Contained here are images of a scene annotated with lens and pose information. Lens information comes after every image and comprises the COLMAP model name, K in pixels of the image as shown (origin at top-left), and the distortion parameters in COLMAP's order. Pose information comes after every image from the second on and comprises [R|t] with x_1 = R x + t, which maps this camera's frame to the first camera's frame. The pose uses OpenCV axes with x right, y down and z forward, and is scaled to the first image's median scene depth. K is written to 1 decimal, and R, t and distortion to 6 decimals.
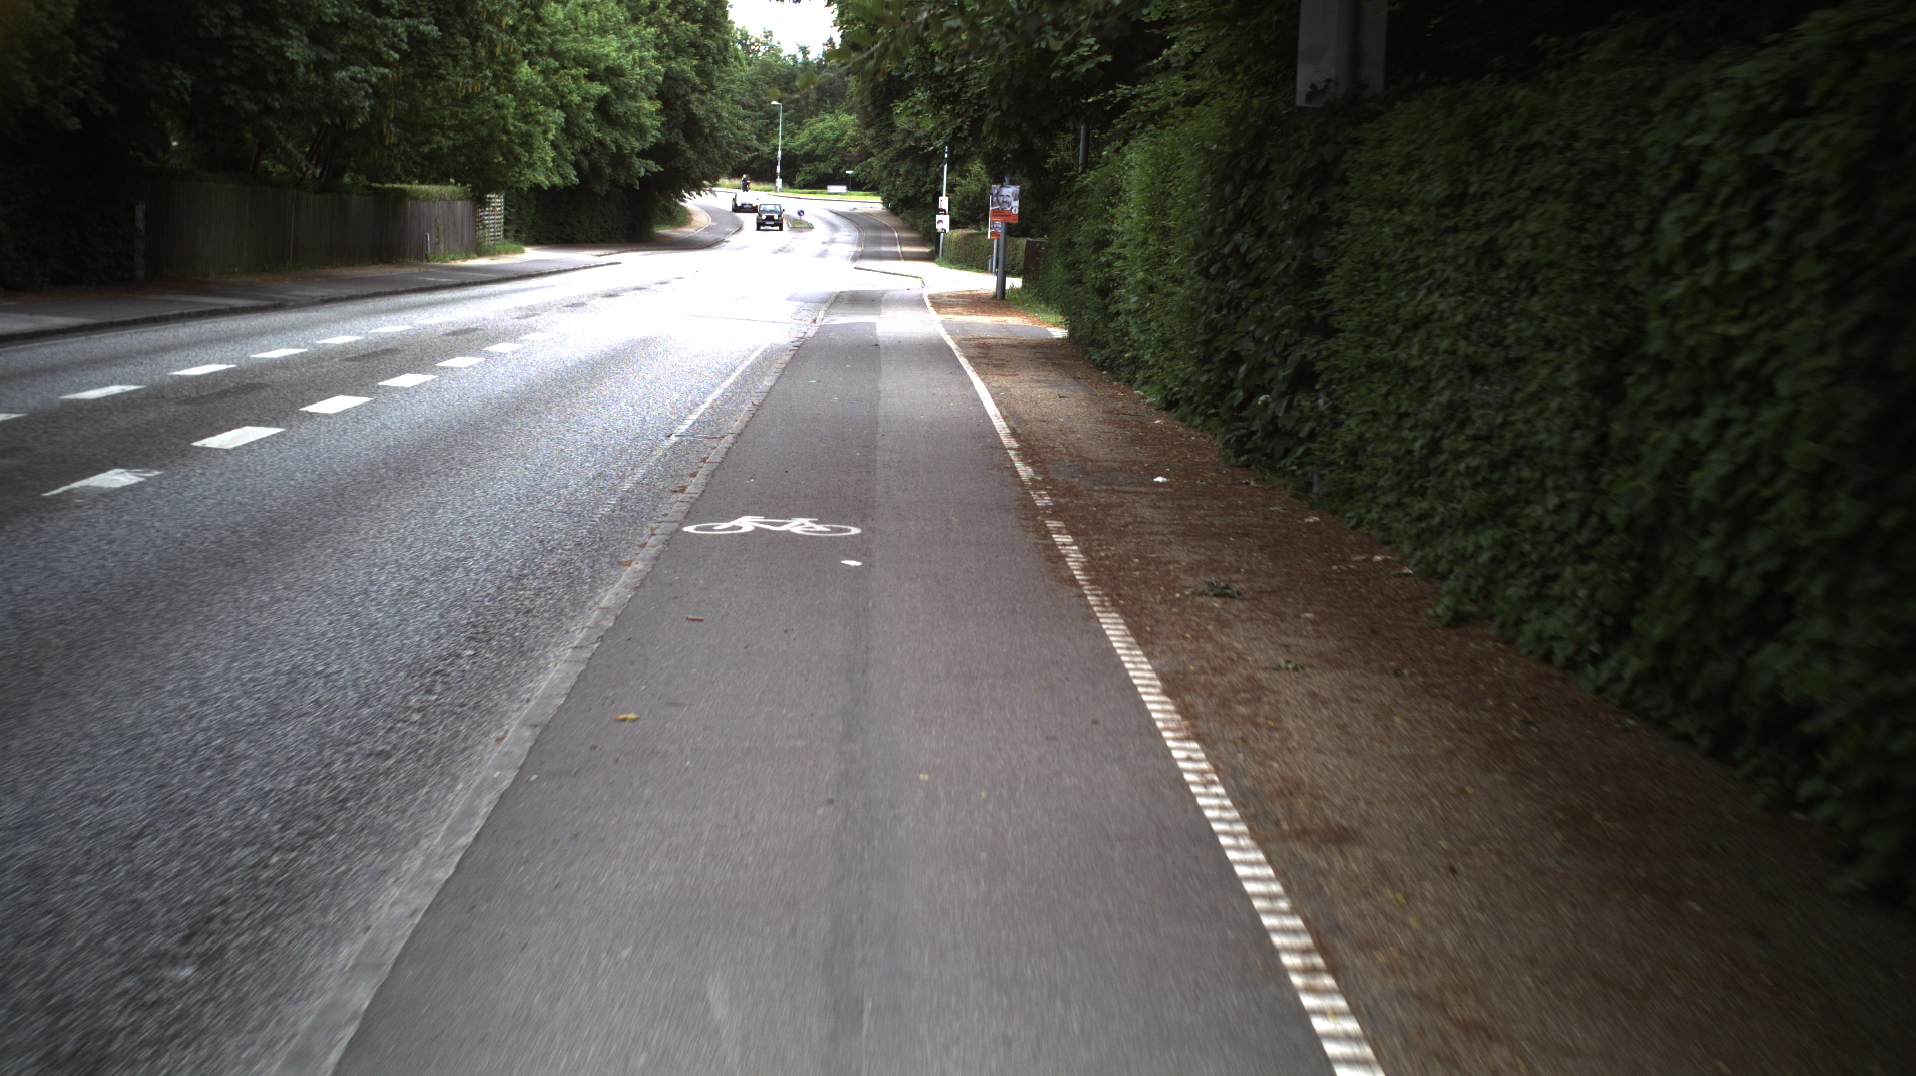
lens RADIAL K [[3484.5, 0, 958.0], [0, 3484.5, 538.0], [0, 0, 1]] dist [-0.322246, 0.413910]
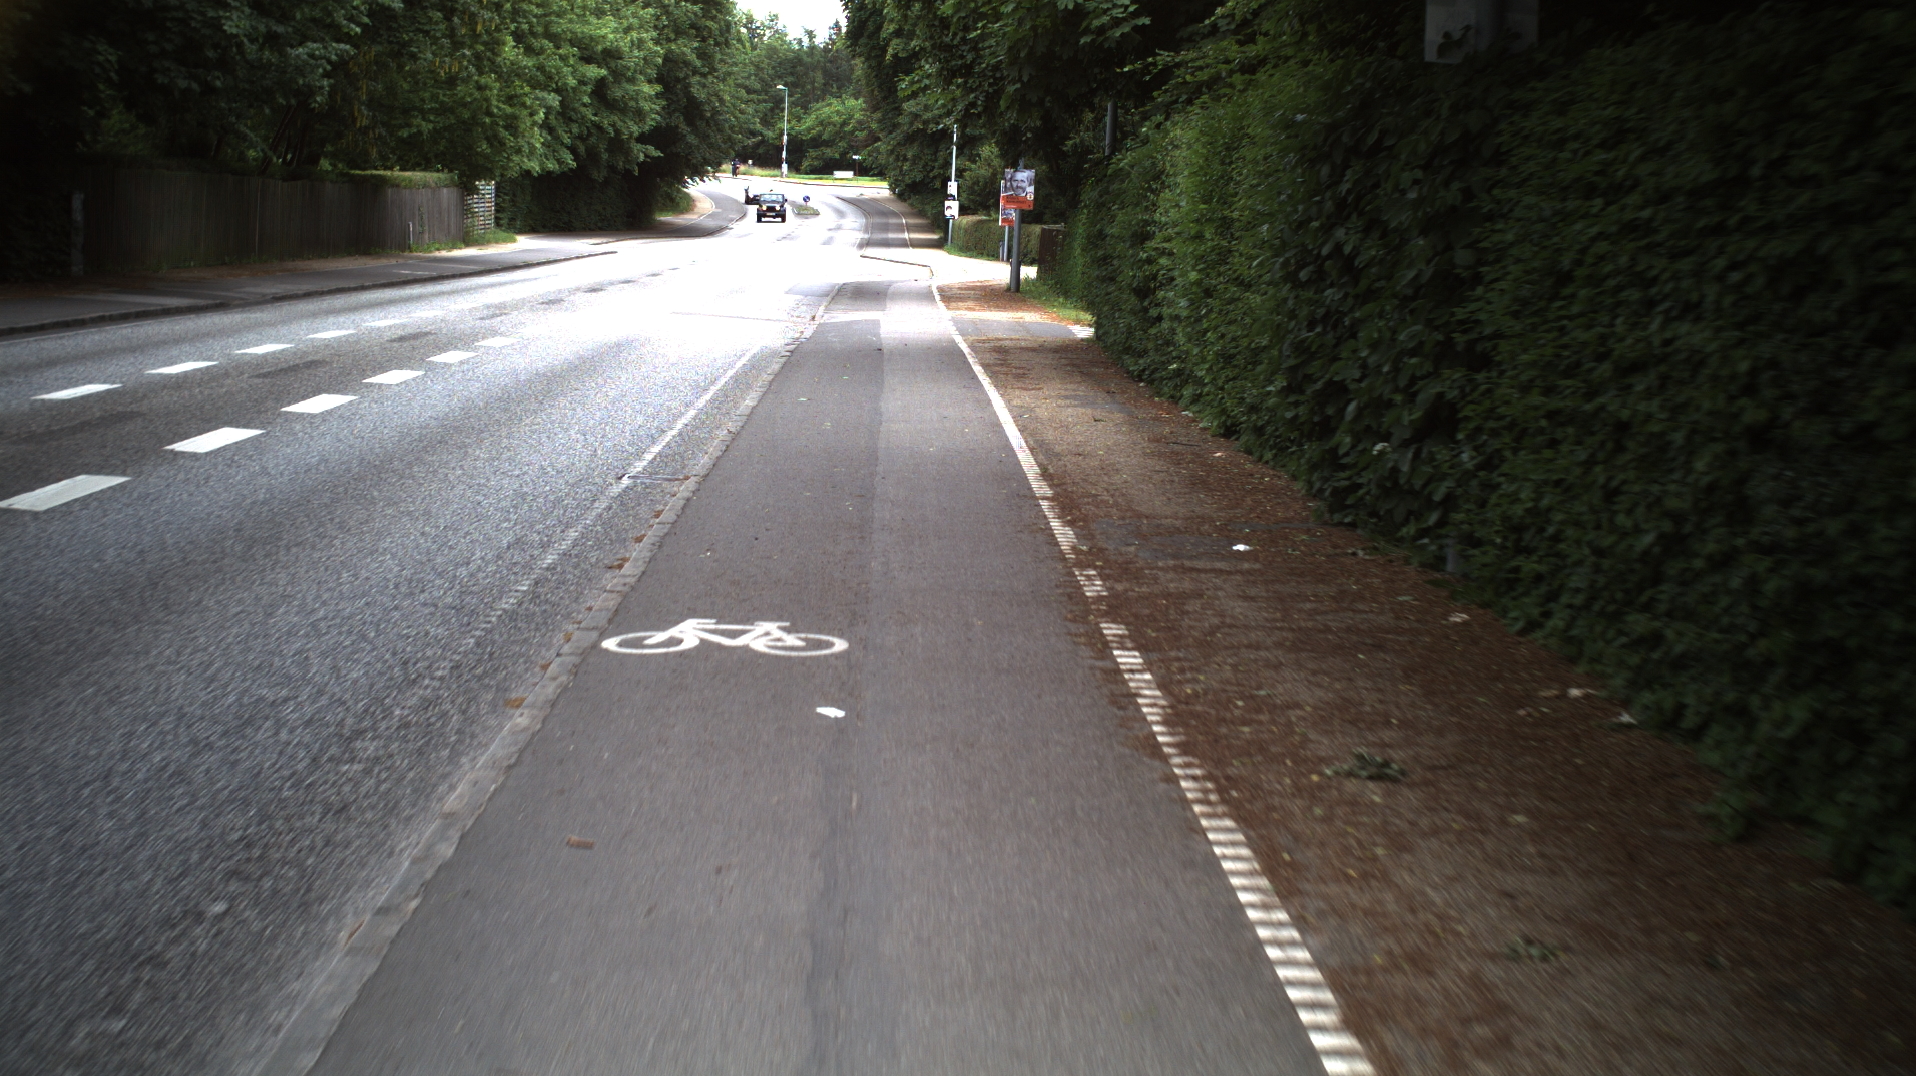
lens RADIAL K [[3484.5, 0, 958.0], [0, 3484.5, 538.0], [0, 0, 1]] dist [-0.322246, 0.413910]
pose [[0.999992, -0.003033, -0.002648, -0.000617], [0.003044, 0.999986, 0.004255, -0.005572], [0.002635, -0.004263, 0.999987, 0.056544]]
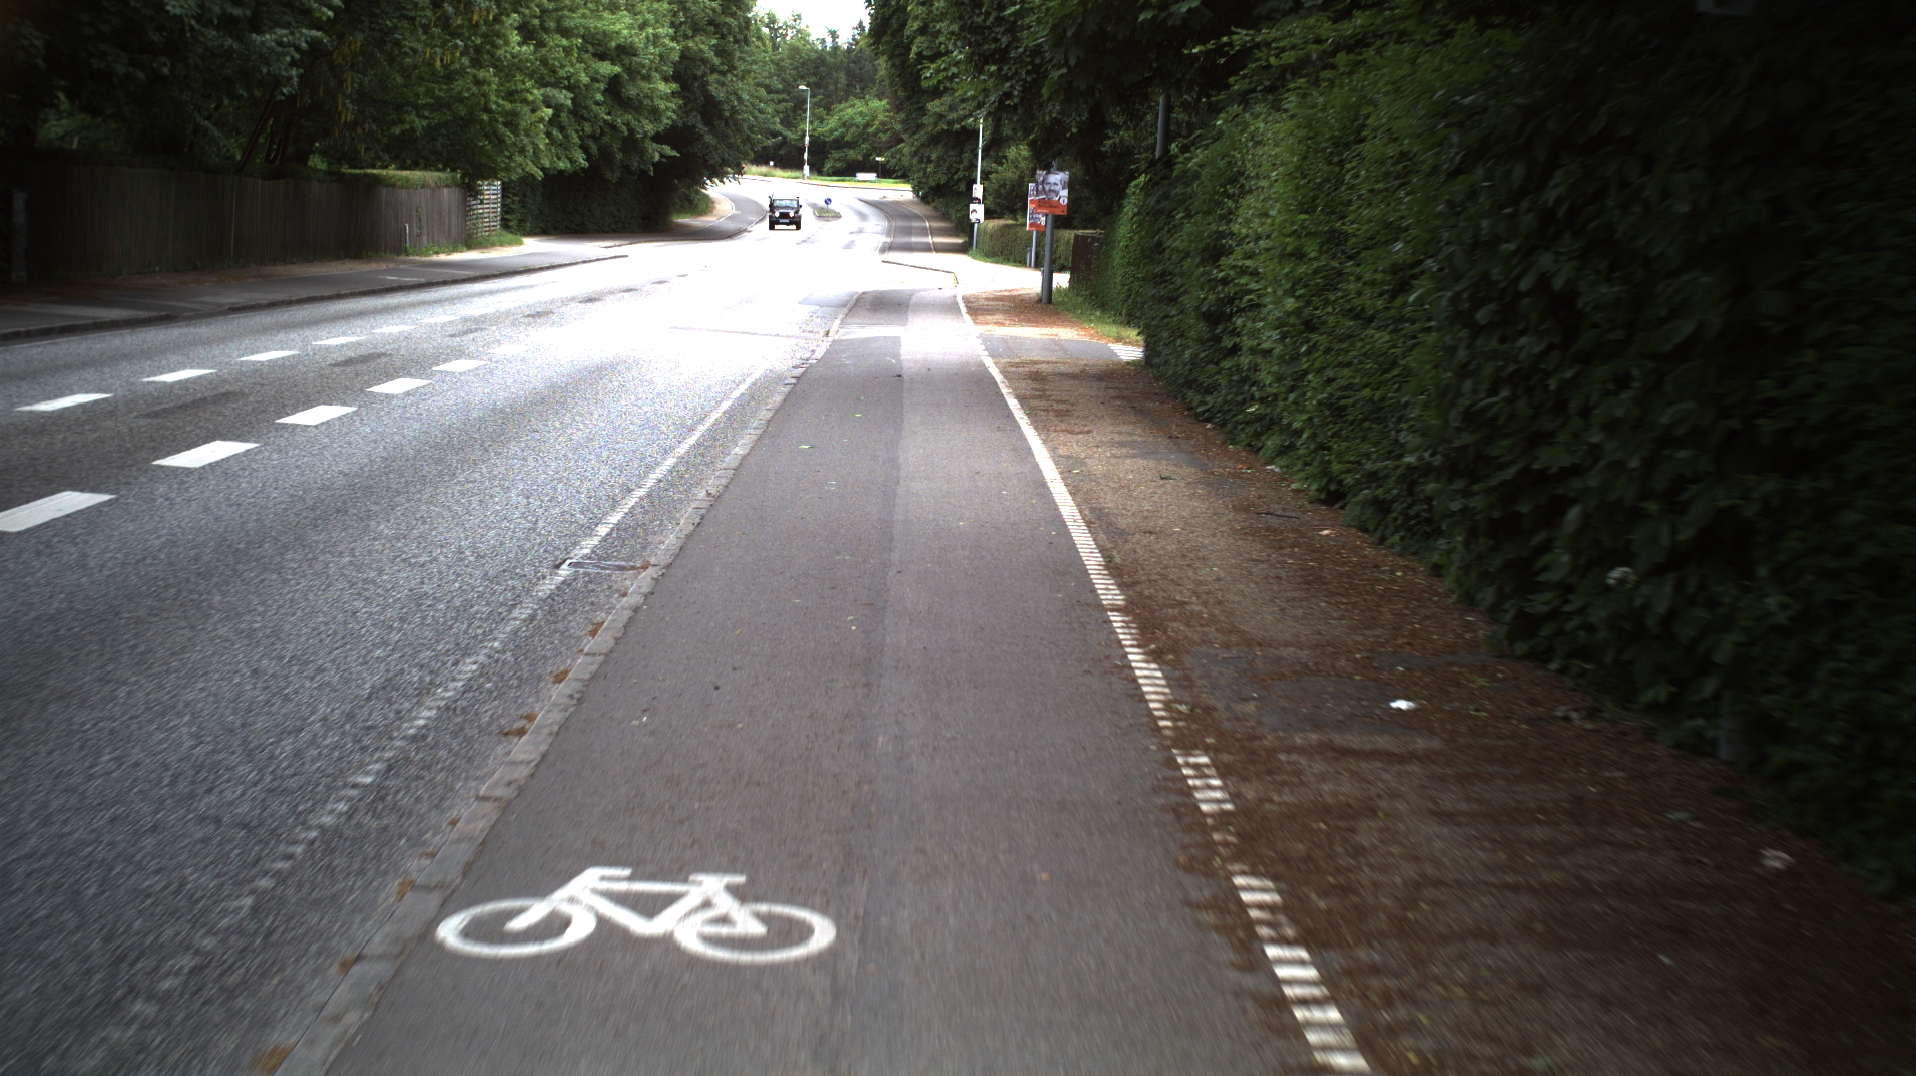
lens RADIAL K [[3484.5, 0, 958.0], [0, 3484.5, 538.0], [0, 0, 1]] dist [-0.322246, 0.413910]
pose [[0.999957, 0.002583, -0.008884, -0.001683], [-0.002553, 0.999991, 0.003457, -0.011081], [0.008893, -0.003434, 0.999955, 0.113145]]
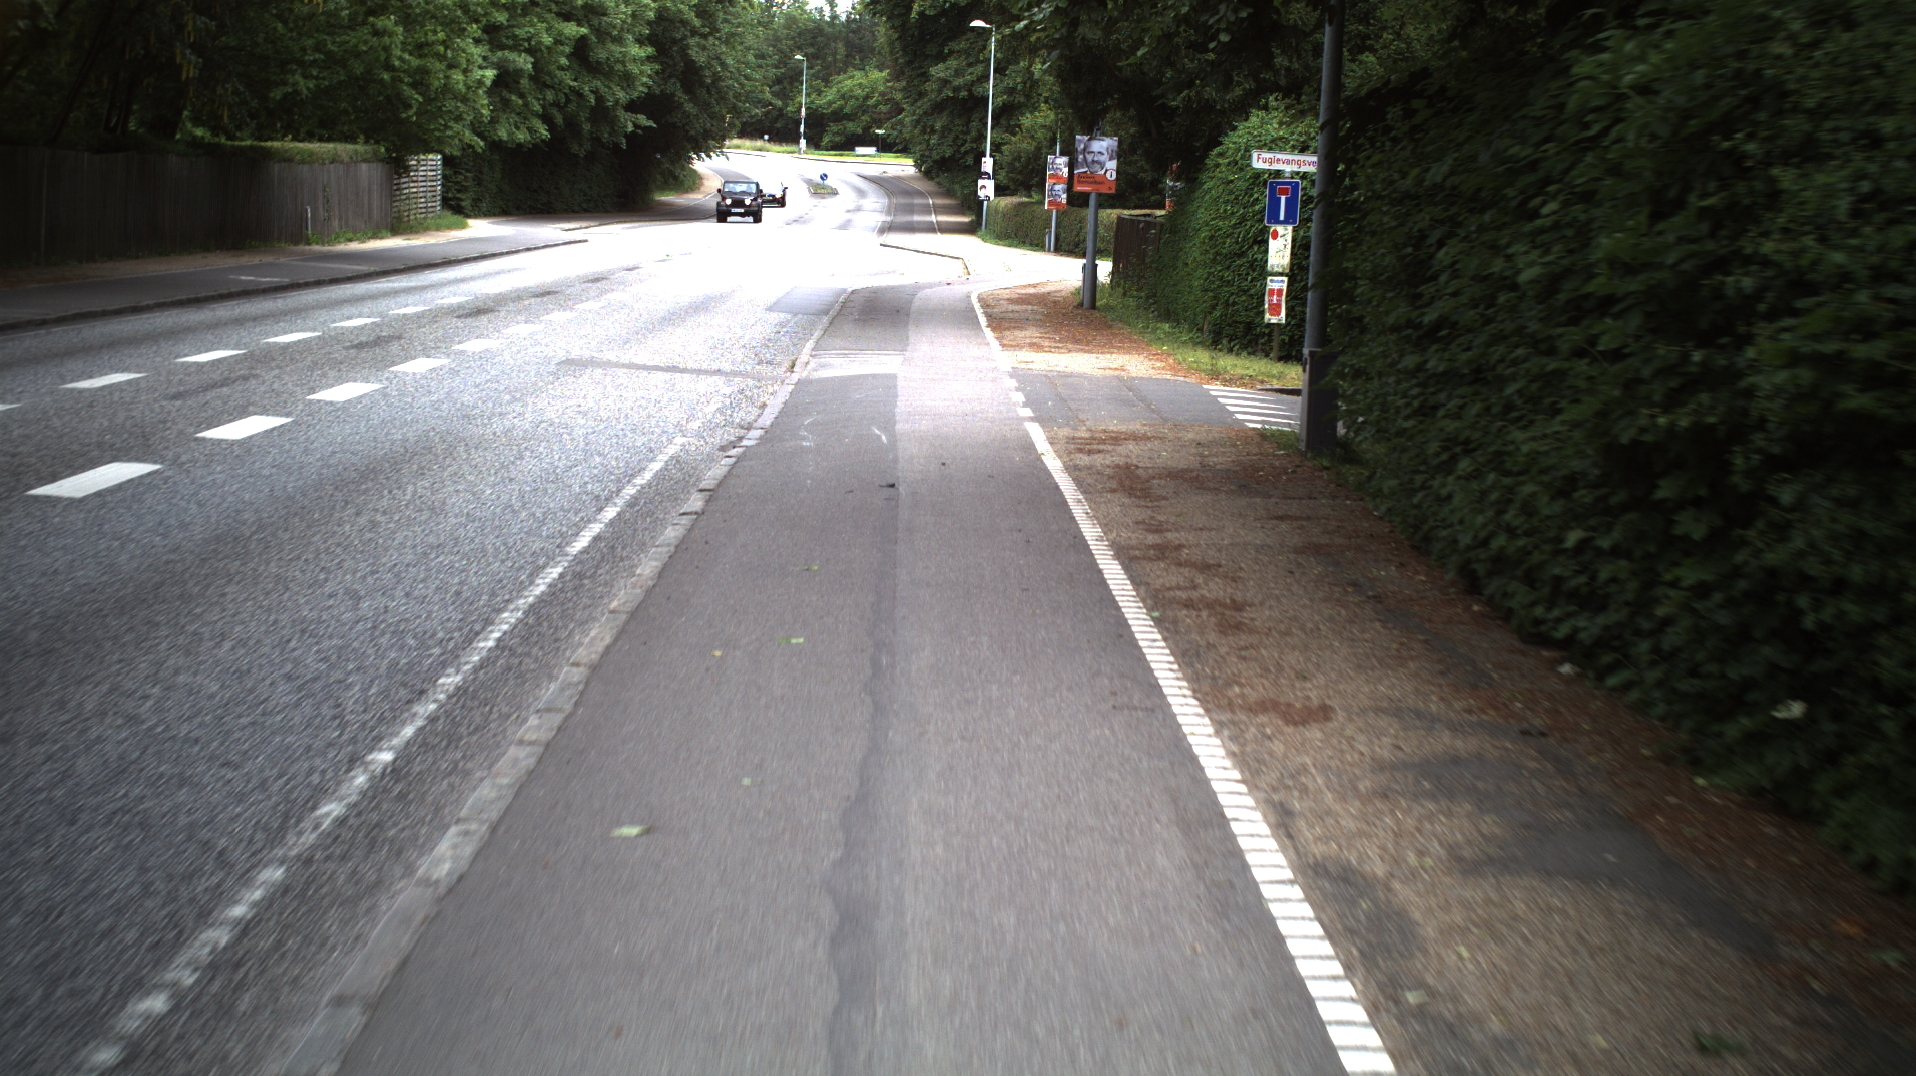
lens RADIAL K [[3484.5, 0, 958.0], [0, 3484.5, 538.0], [0, 0, 1]] dist [-0.322246, 0.413910]
pose [[0.999952, -0.000636, -0.009786, -0.005433], [0.000740, 0.999944, 0.010576, -0.026908], [0.009779, -0.010582, 0.999896, 0.283222]]
